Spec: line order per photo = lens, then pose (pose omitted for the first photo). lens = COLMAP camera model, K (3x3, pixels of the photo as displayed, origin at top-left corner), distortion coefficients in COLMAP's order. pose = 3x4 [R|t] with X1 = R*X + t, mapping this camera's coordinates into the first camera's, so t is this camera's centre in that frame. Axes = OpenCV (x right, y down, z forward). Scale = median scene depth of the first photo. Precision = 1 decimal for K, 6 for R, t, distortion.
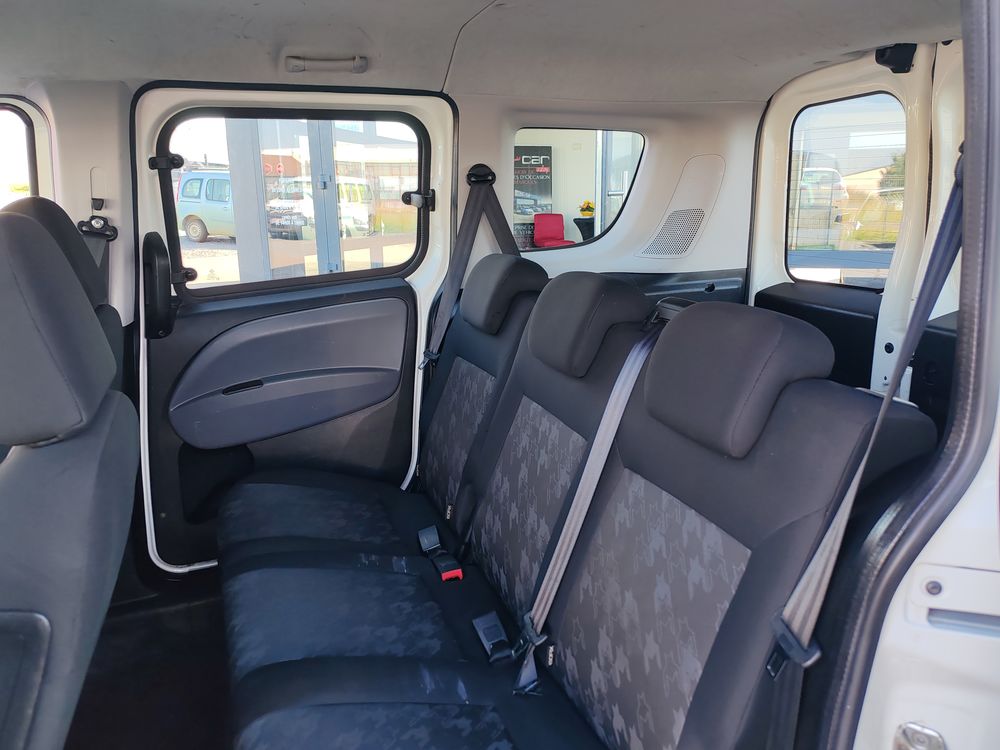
lens RADIAL K [[786.7, 0, 504.9], [0, 786.7, 378.0], [0, 0, 1]] dist [0.063180, -0.117168]
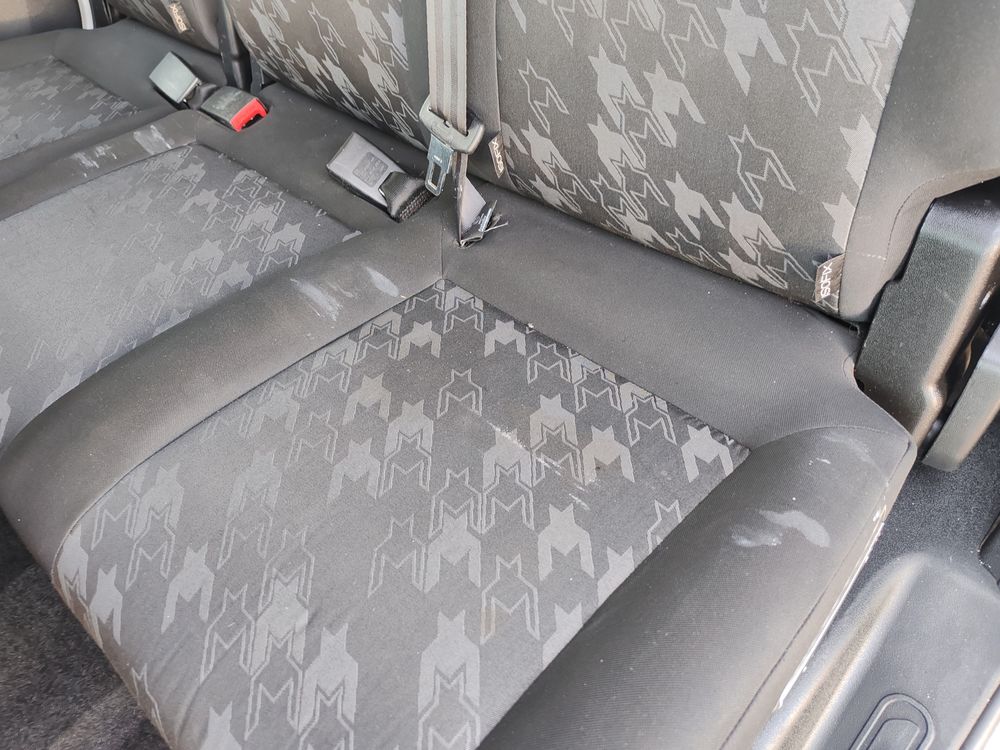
lens RADIAL K [[786.7, 0, 504.9], [0, 786.7, 378.0], [0, 0, 1]] dist [0.063180, -0.117168]
pose [[0.870218, -0.483866, 0.092711, -0.045072], [0.339079, 0.724749, 0.599803, 0.096645], [-0.357416, -0.490523, 0.794758, 0.347976]]
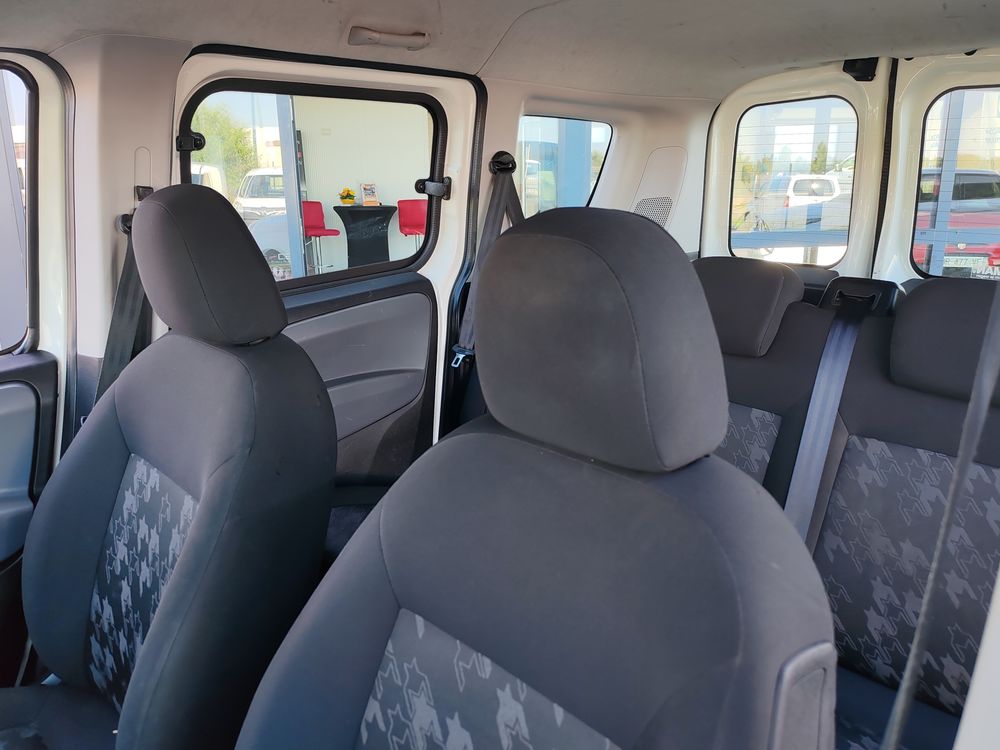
lens RADIAL K [[786.7, 0, 504.9], [0, 786.7, 378.0], [0, 0, 1]] dist [0.063180, -0.117168]
pose [[0.924759, -0.085808, 0.370754, -0.489030], [0.080270, 0.996310, 0.030374, -0.025270], [-0.371992, 0.001672, 0.928234, 0.109702]]
